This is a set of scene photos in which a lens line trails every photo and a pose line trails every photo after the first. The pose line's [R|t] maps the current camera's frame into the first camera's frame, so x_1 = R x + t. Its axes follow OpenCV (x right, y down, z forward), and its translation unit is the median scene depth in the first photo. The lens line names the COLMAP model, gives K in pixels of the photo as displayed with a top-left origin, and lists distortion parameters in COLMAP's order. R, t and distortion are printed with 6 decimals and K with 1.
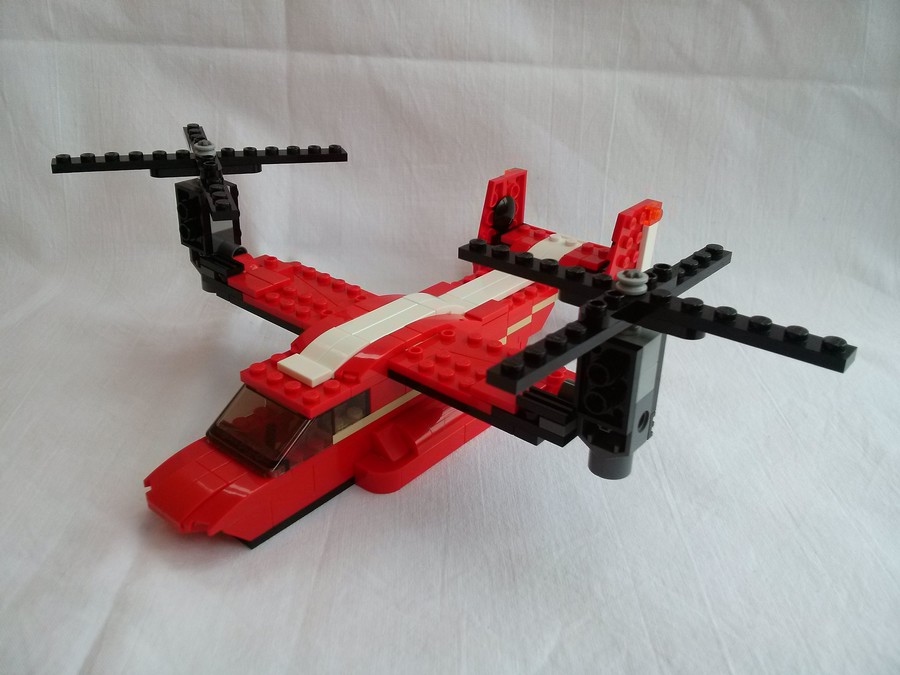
lens RADIAL K [[817.2, 0, 432.1], [0, 817.2, 338.3], [0, 0, 1]] dist [0.015478, -0.143310]
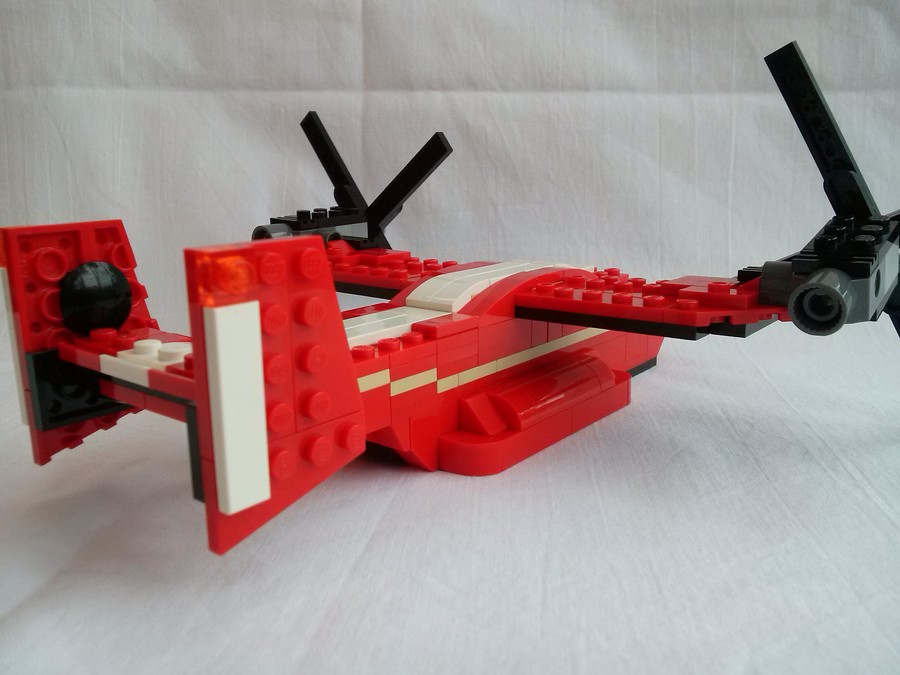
lens RADIAL K [[810.6, 0, 434.7], [0, 810.6, 339.3], [0, 0, 1]] dist [0.045040, -0.204365]
pose [[0.994103, -0.010071, -0.107972, -0.000753], [-0.018655, 0.964953, -0.261760, 0.165757], [0.106824, 0.262230, 0.959075, 0.205642]]
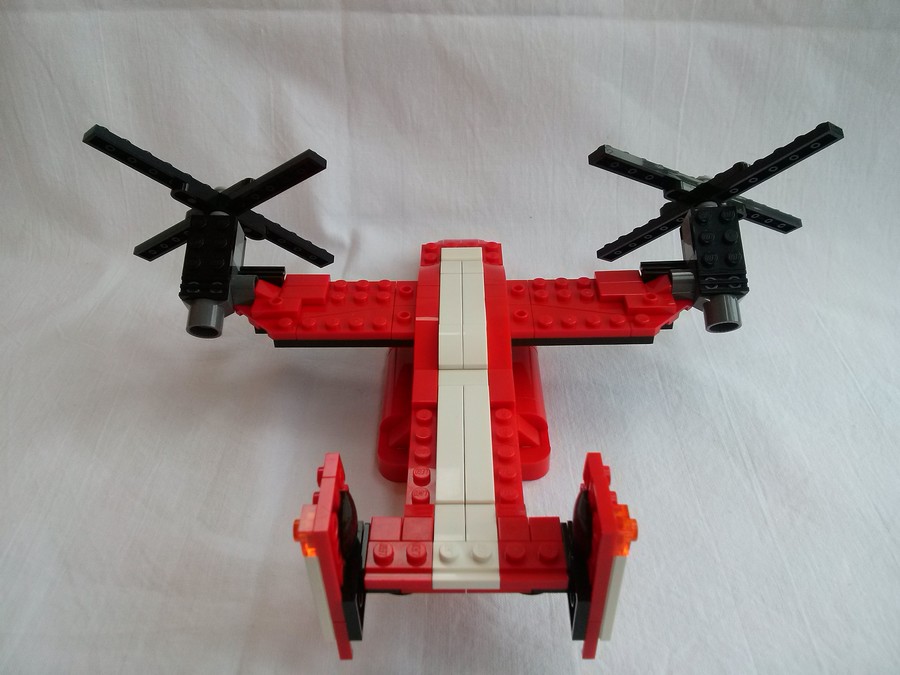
lens RADIAL K [[810.6, 0, 434.7], [0, 810.6, 339.3], [0, 0, 1]] dist [0.045040, -0.204365]
pose [[0.999208, -0.029618, -0.026557, -0.058330], [0.033284, 0.988075, 0.150332, -0.118139], [0.021787, -0.151097, 0.988279, 0.014622]]
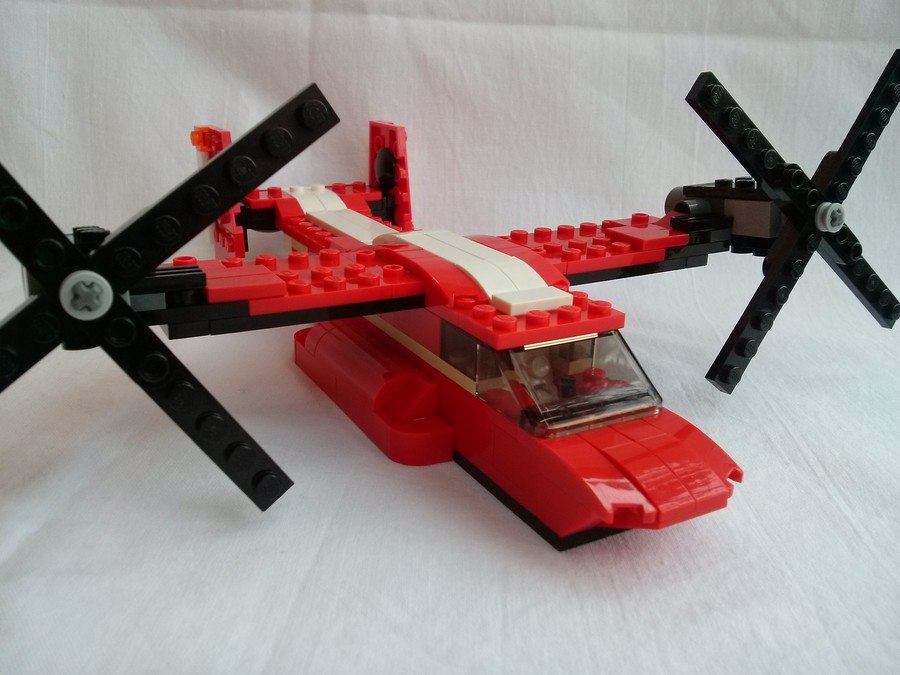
lens RADIAL K [[810.6, 0, 434.7], [0, 810.6, 339.3], [0, 0, 1]] dist [0.045040, -0.204365]
pose [[0.999003, 0.018398, -0.040679, -0.010584], [-0.024333, 0.988294, -0.150611, 0.112964], [0.037432, 0.151451, 0.987756, 0.226915]]
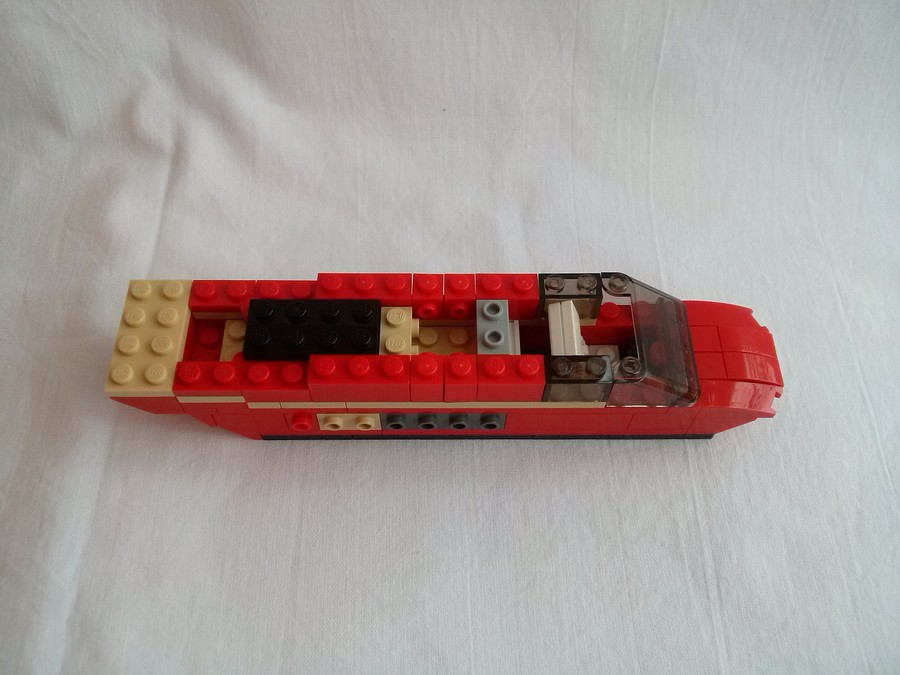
lens RADIAL K [[813.8, 0, 448.6], [0, 813.8, 349.9], [0, 0, 1]] dist [0.051621, -0.226820]
pose [[0.999104, -0.040989, 0.010564, 0.029260], [0.028907, 0.843034, 0.537082, -0.313791], [-0.030920, -0.536296, 0.843464, 0.365982]]
